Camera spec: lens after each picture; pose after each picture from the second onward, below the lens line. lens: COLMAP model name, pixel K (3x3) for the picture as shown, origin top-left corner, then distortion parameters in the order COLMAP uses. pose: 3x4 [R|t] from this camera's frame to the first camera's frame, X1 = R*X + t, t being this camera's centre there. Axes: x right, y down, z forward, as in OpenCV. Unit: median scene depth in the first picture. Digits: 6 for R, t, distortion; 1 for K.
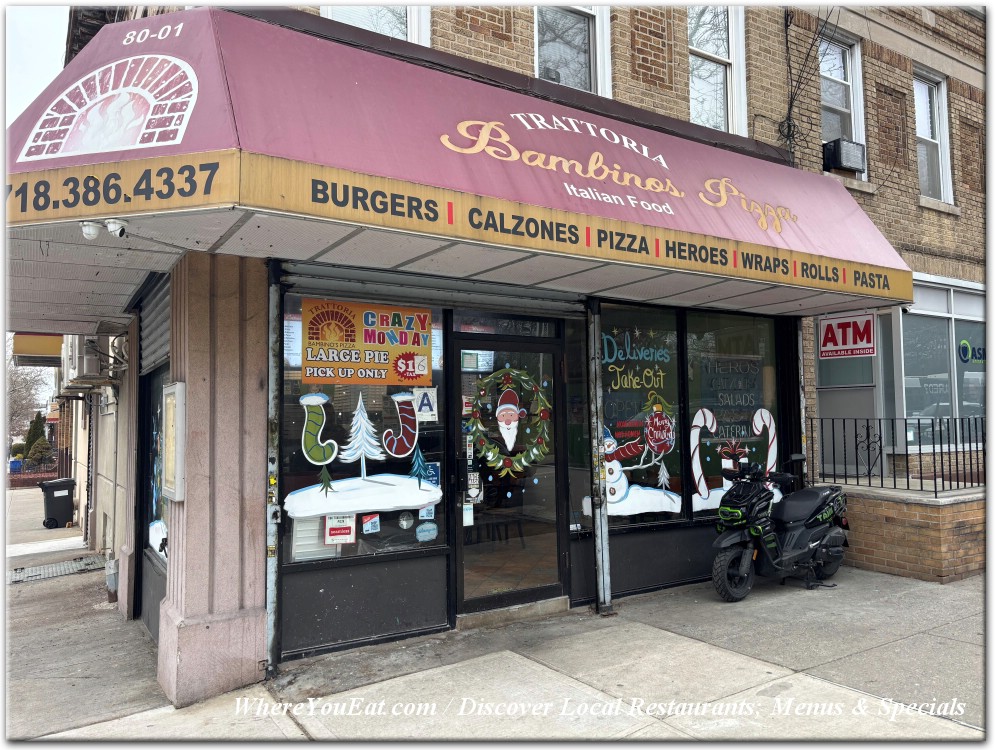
lens RADIAL K [[747.6, 0, 497.5], [0, 747.6, 375.0], [0, 0, 1]] dist [0.075960, -0.085967]
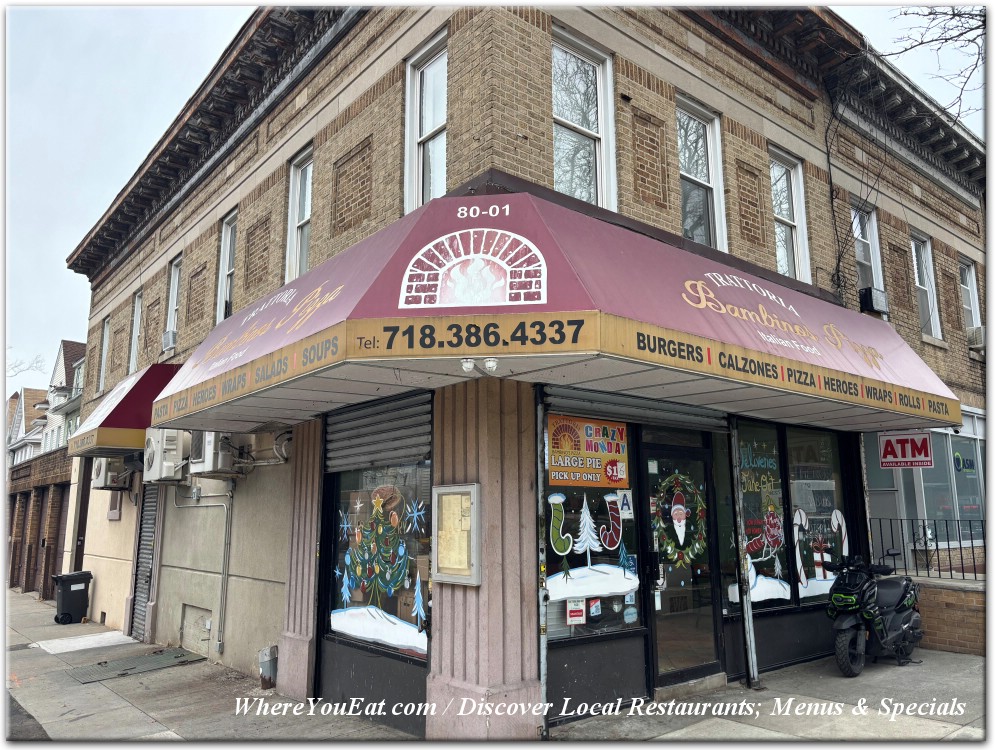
lens RADIAL K [[747.6, 0, 497.5], [0, 747.6, 375.0], [0, 0, 1]] dist [0.075960, -0.085967]
pose [[0.991353, 0.033269, 0.126931, -0.452250], [-0.017778, 0.992460, -0.121273, -0.015632], [-0.130009, 0.117968, 0.984470, -0.171683]]
